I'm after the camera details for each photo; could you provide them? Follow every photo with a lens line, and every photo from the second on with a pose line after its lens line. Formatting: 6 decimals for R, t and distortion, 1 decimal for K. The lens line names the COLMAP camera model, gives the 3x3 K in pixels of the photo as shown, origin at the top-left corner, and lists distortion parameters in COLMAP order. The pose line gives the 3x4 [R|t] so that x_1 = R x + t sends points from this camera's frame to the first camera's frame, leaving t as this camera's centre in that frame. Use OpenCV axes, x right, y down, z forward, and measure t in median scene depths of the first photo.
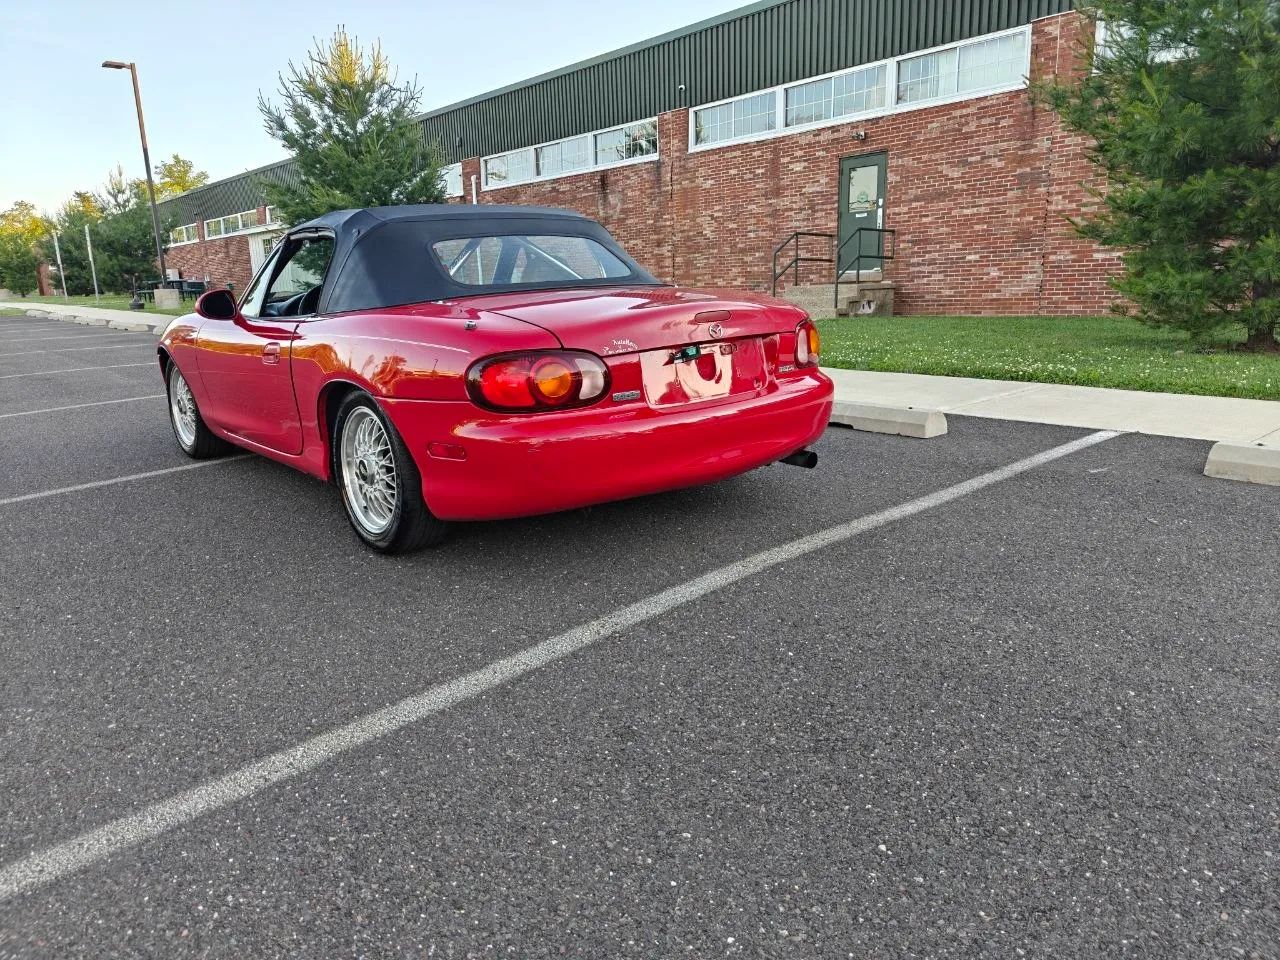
lens RADIAL K [[851.7, 0, 622.0], [0, 851.7, 472.4], [0, 0, 1]] dist [0.047605, -0.053268]
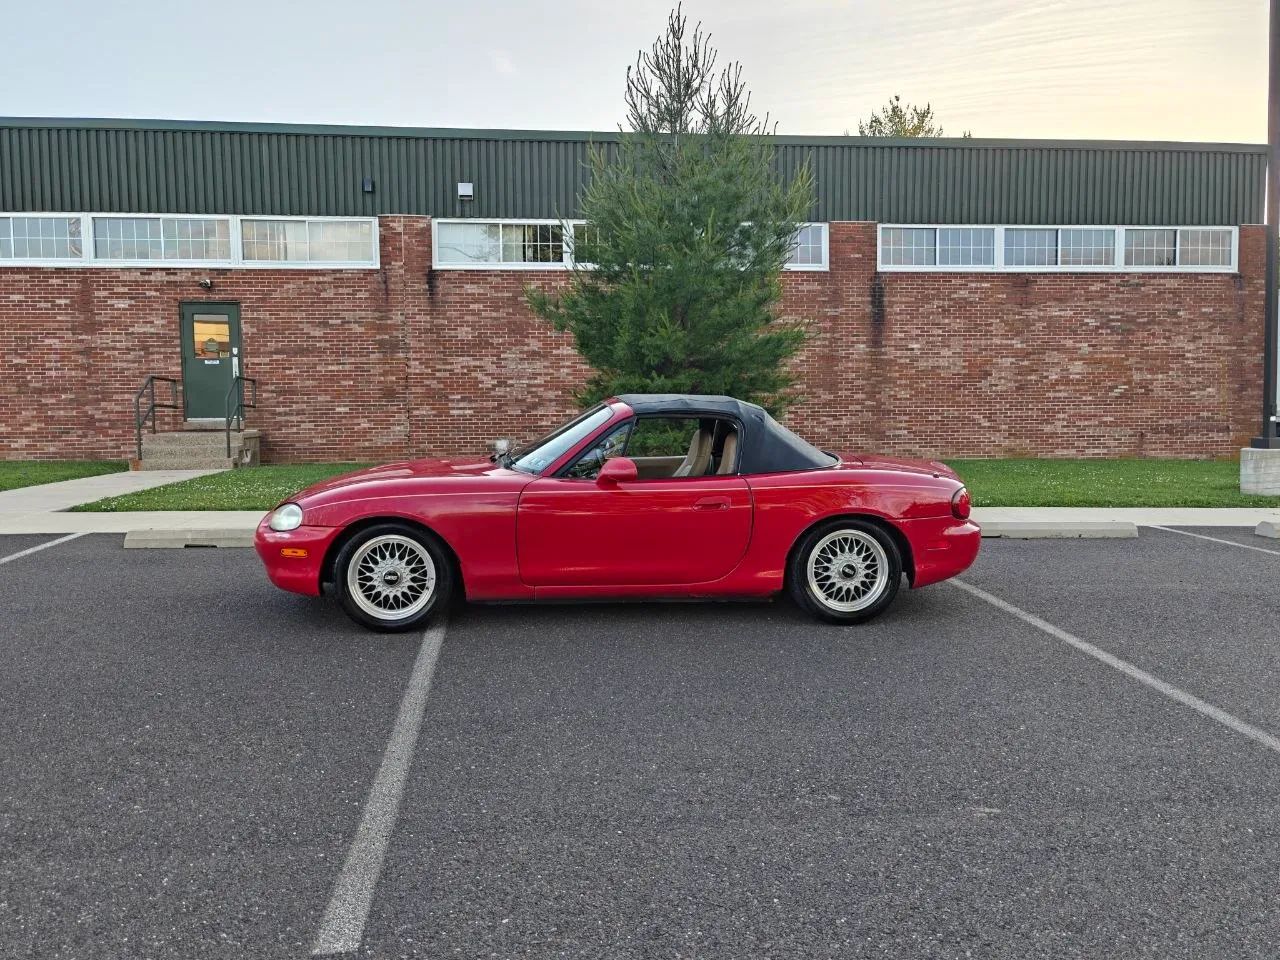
lens RADIAL K [[932.8, 0, 623.4], [0, 932.8, 476.4], [0, 0, 1]] dist [0.014116, 0.002999]
pose [[0.565270, -0.043677, 0.823749, -0.351948], [0.169130, 0.983519, -0.063911, -0.031875], [-0.807382, 0.175448, 0.563341, 0.065575]]
